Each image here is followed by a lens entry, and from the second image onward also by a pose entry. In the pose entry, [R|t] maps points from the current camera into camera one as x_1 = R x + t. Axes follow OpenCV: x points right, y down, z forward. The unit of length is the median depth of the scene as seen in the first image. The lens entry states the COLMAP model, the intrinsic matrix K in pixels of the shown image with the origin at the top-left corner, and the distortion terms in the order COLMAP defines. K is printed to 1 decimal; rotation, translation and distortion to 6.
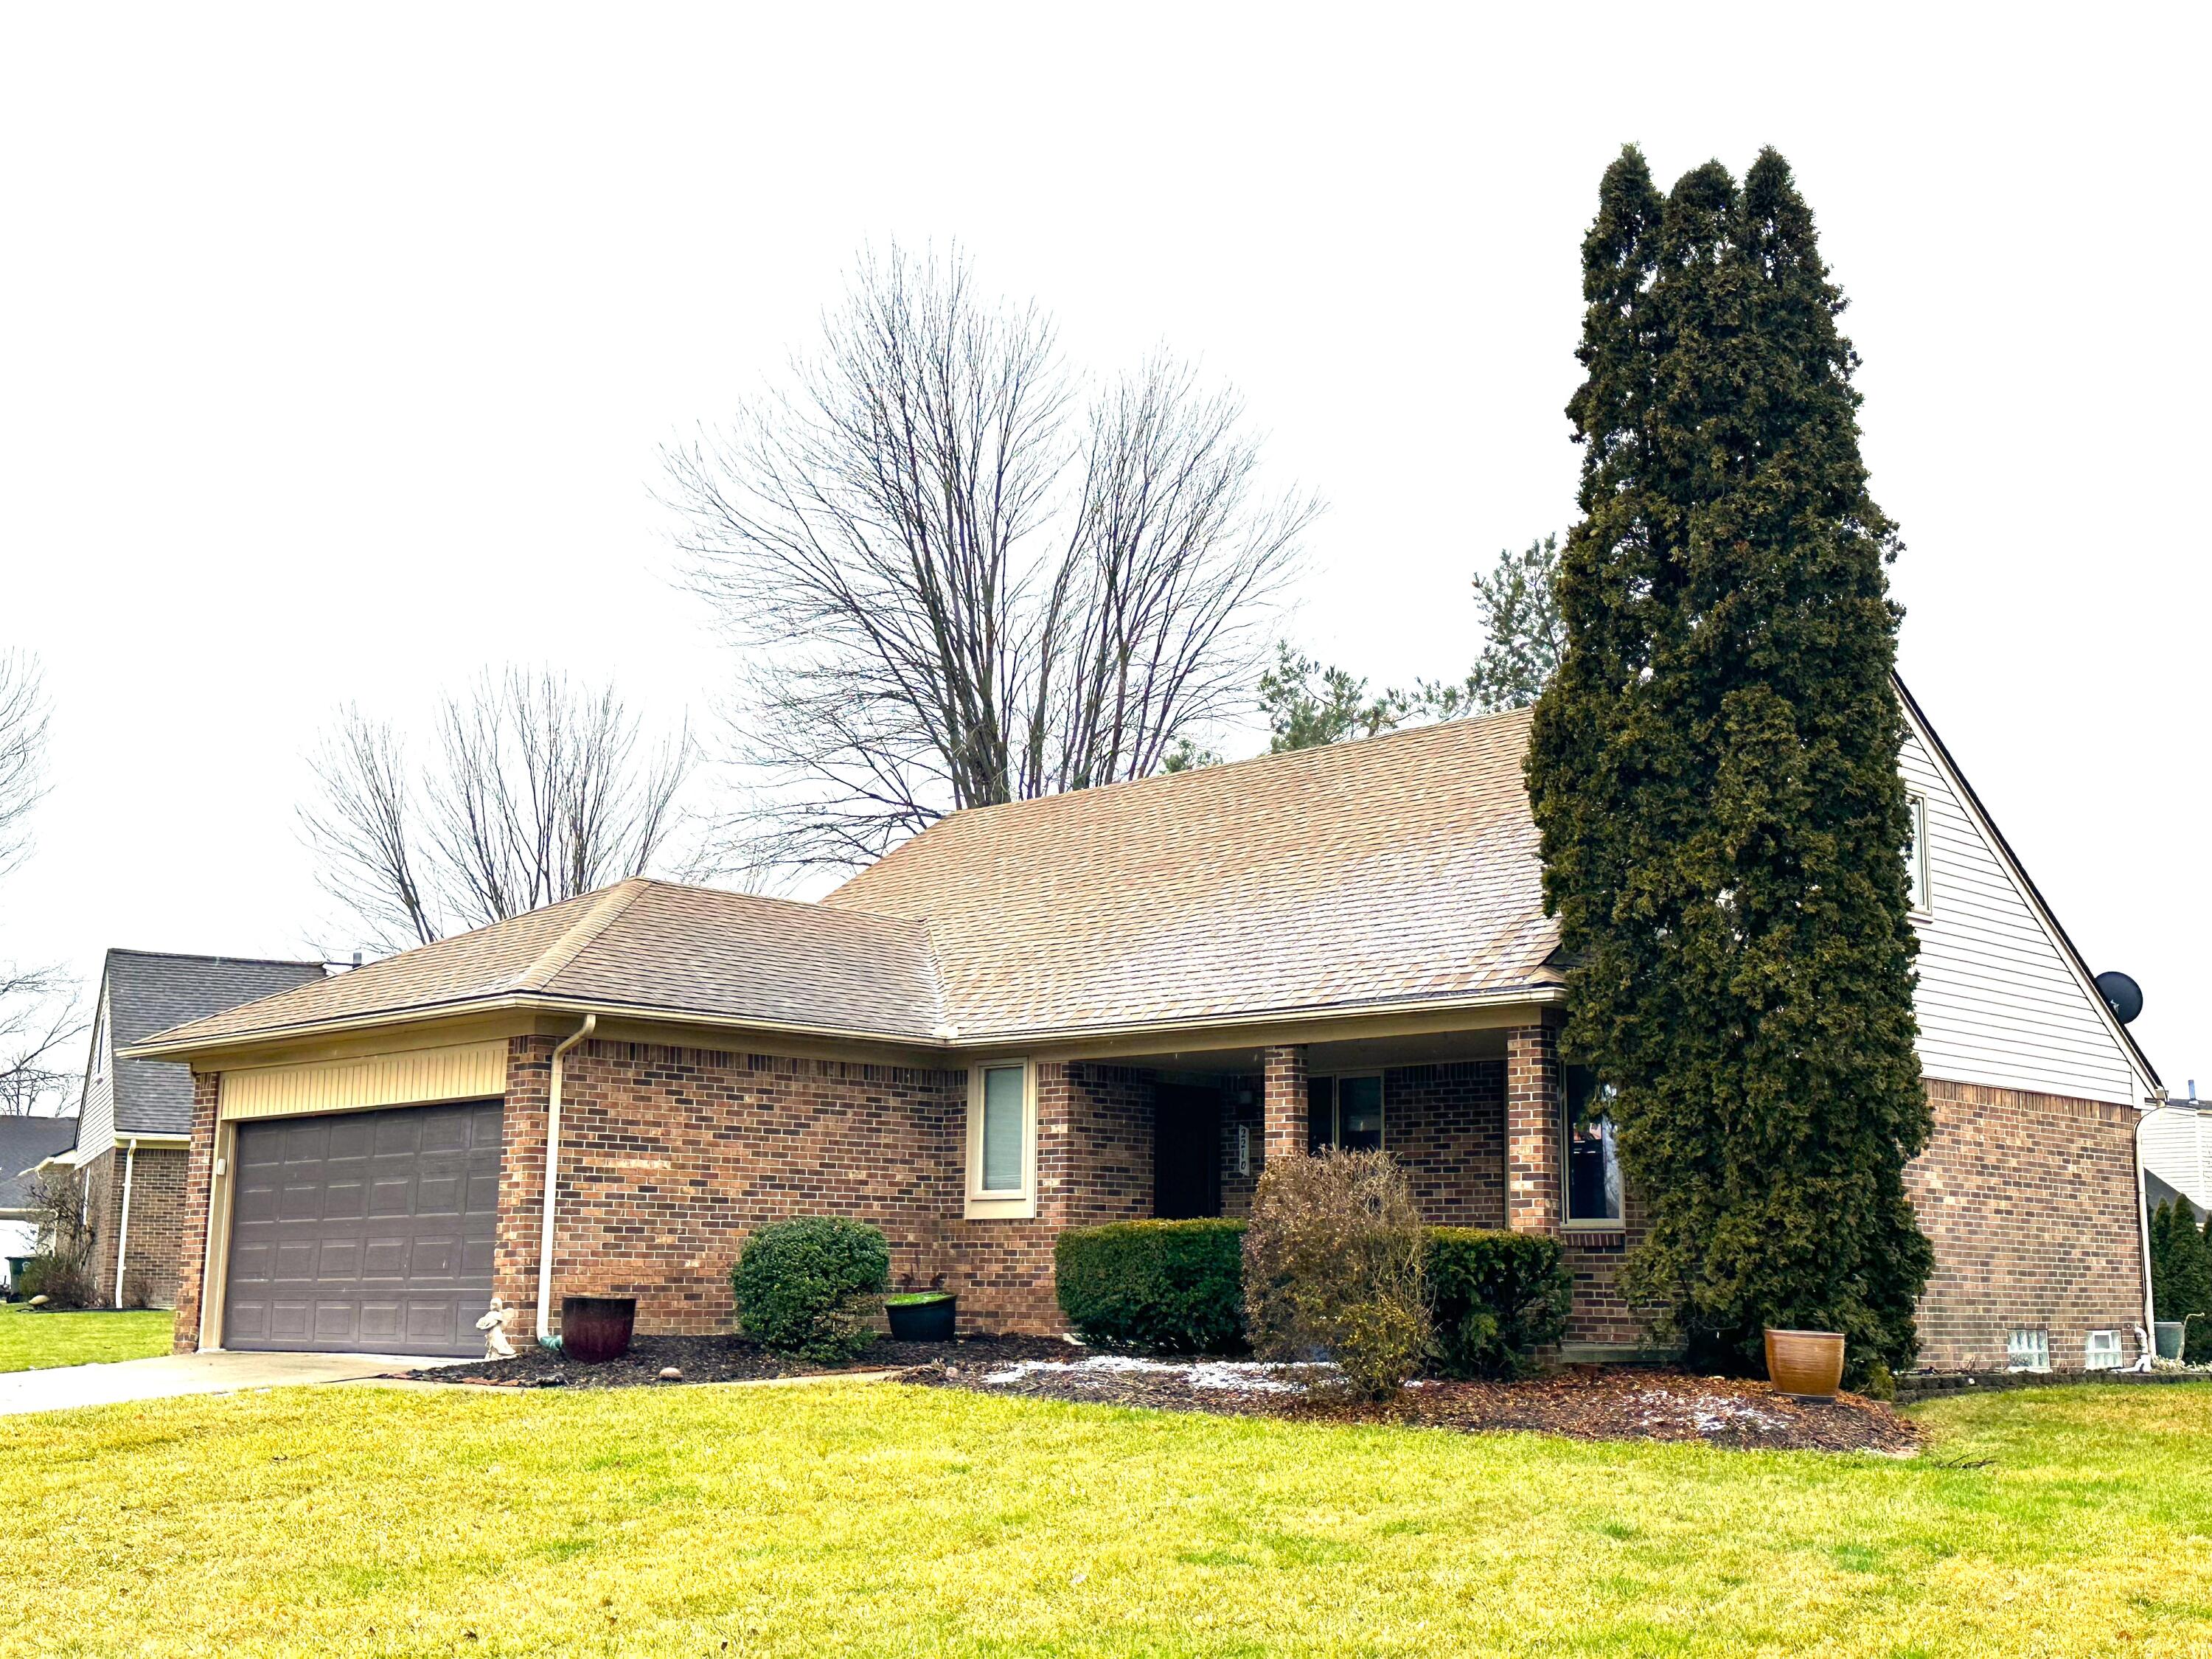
lens RADIAL K [[2524.5, 0, 1107.5], [0, 2524.5, 819.7], [0, 0, 1]] dist [0.091091, 0.000000]
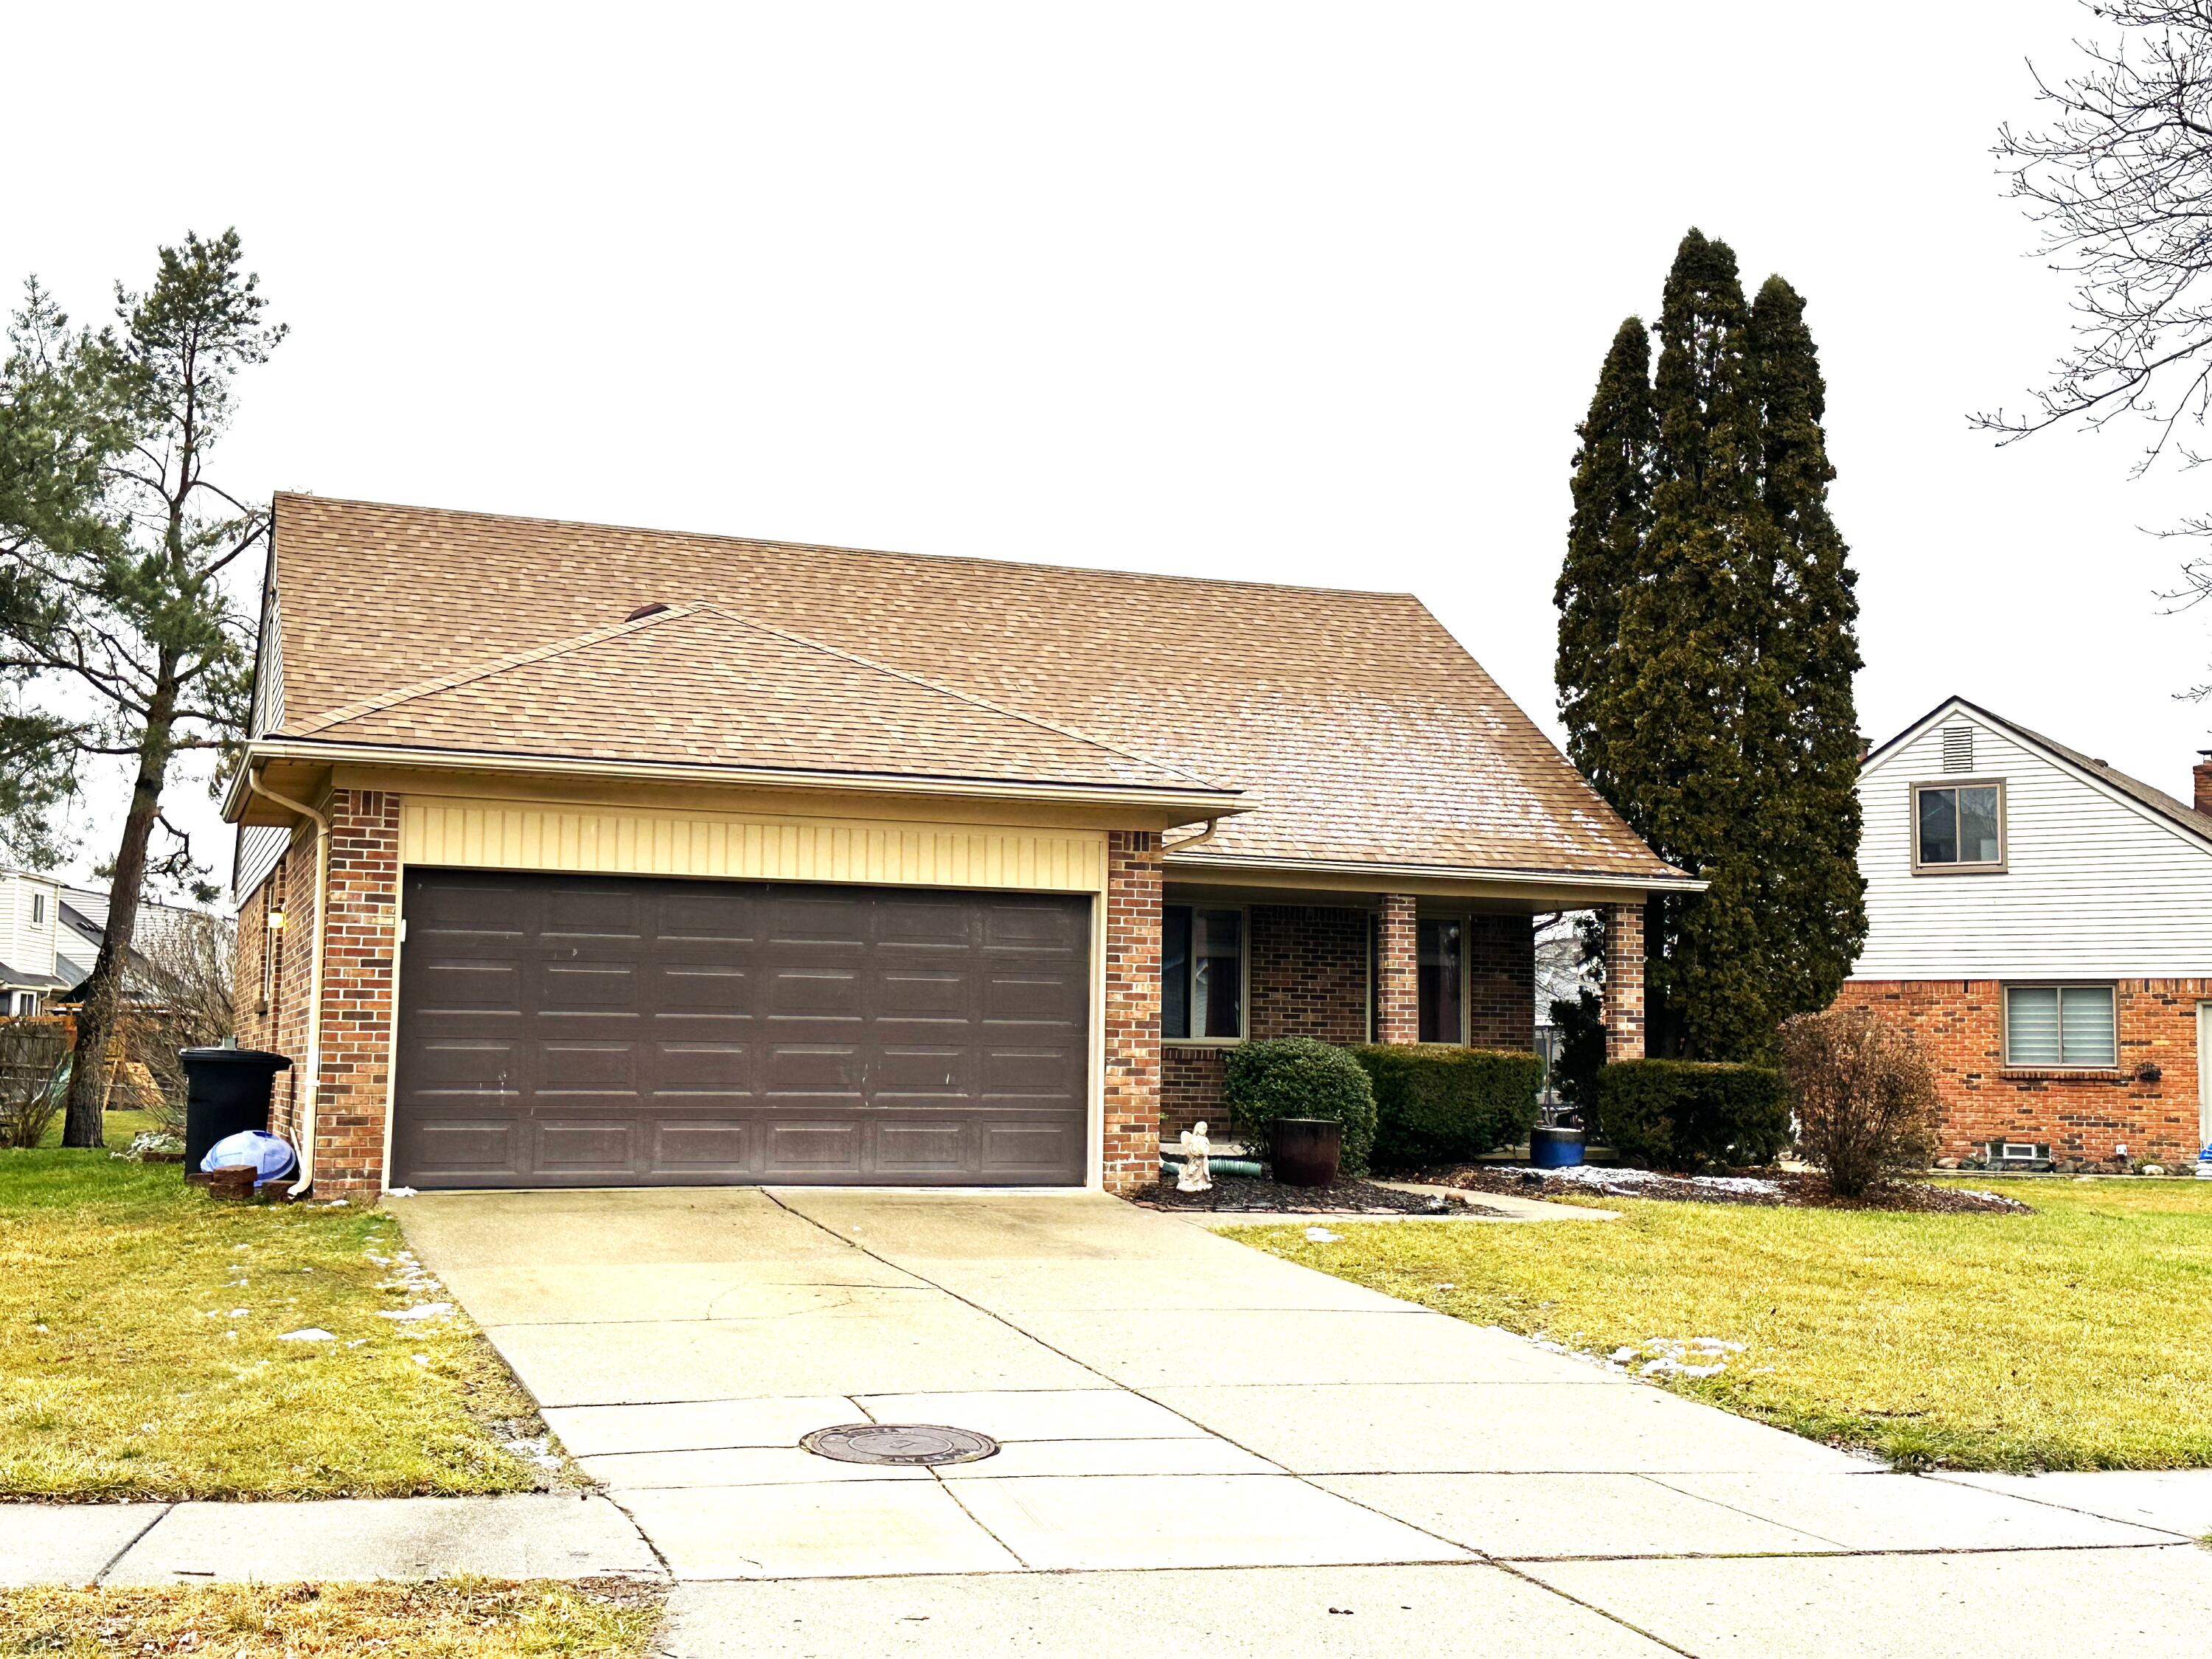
lens RADIAL K [[2666.3, 0, 1105.6], [0, 2666.3, 836.9], [0, 0, 1]] dist [0.043183, 0.000000]
pose [[0.426574, 0.079313, 0.900969, -1.050291], [-0.178915, 0.983863, -0.001901, 0.088167], [-0.886580, -0.160386, 0.433880, 0.585199]]
